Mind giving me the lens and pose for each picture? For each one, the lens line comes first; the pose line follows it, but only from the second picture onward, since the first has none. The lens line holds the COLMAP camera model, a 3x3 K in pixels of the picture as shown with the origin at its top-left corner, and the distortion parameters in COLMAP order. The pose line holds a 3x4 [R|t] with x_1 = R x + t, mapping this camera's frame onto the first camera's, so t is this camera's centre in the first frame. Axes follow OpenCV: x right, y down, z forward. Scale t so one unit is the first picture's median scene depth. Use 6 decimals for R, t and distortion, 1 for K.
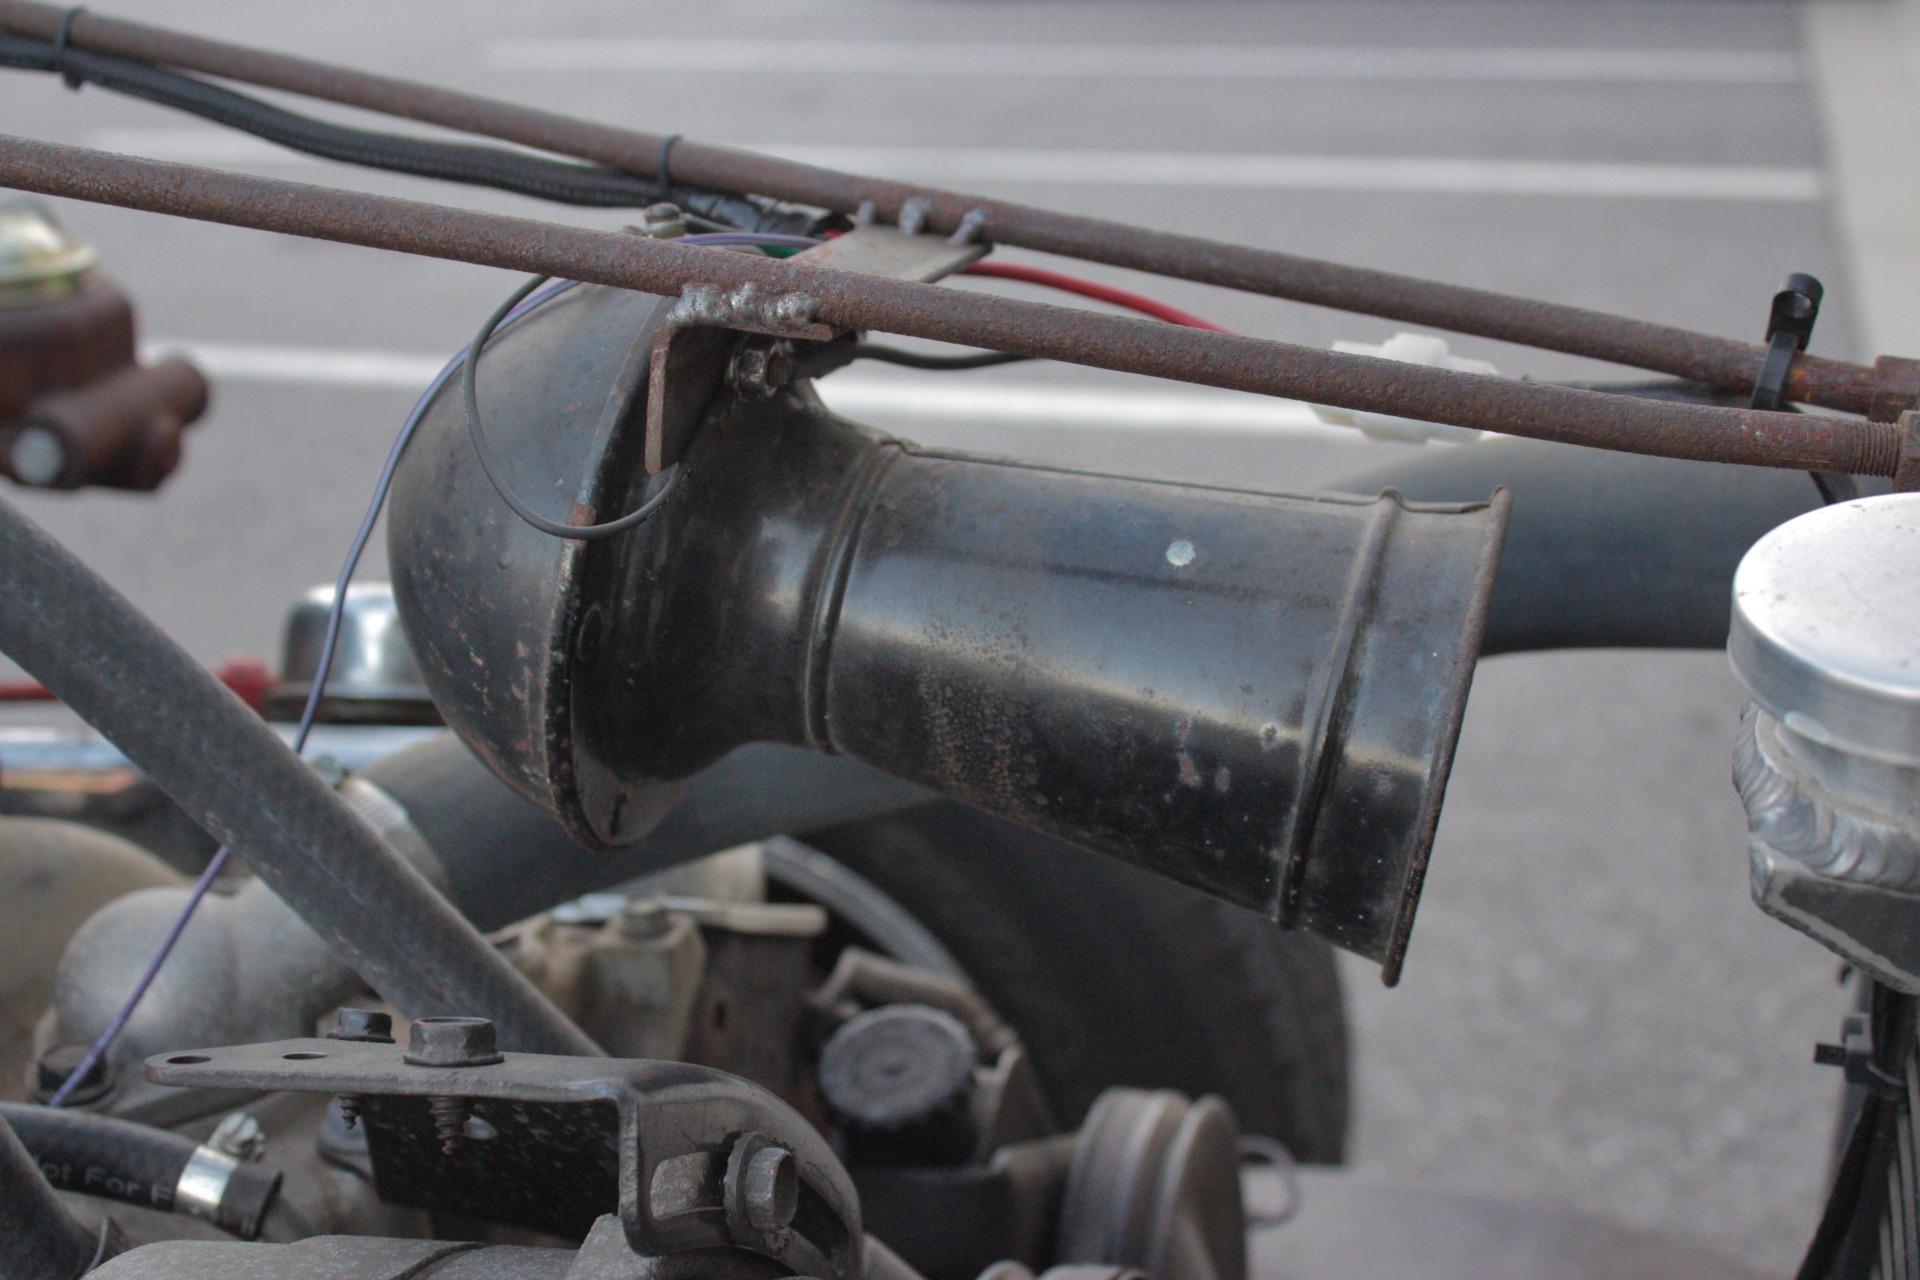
lens RADIAL K [[2751.6, 0, 960.0], [0, 2751.6, 640.0], [0, 0, 1]] dist [0.009531, 0.013516]
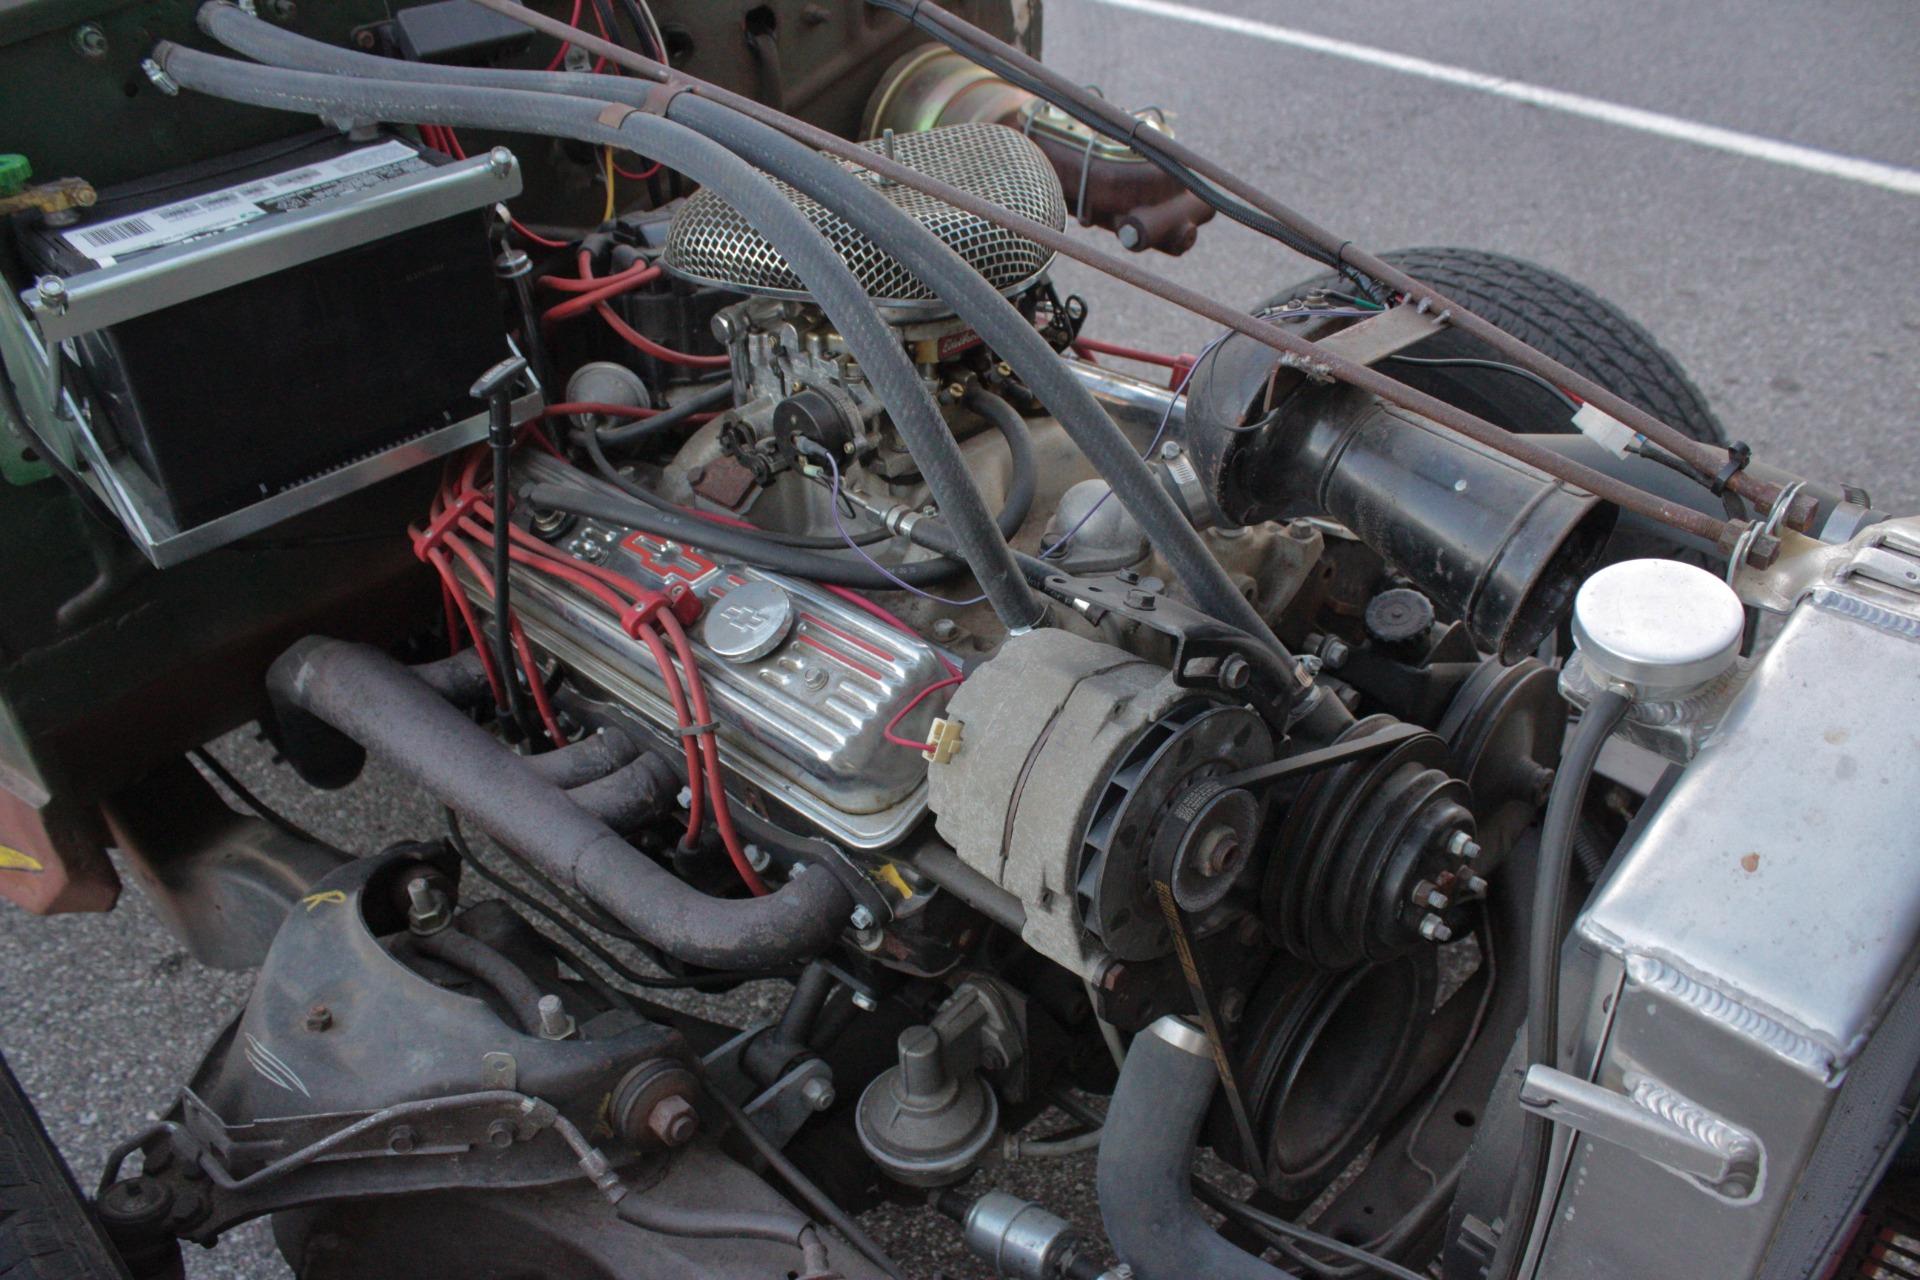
lens RADIAL K [[2109.1, 0, 960.0], [0, 2109.1, 640.0], [0, 0, 1]] dist [-0.001505, 0.001836]
pose [[0.869839, 0.290895, -0.398447, 0.480029], [-0.161907, 0.931253, 0.326426, -0.444996], [0.466011, -0.219426, 0.857138, -0.892244]]
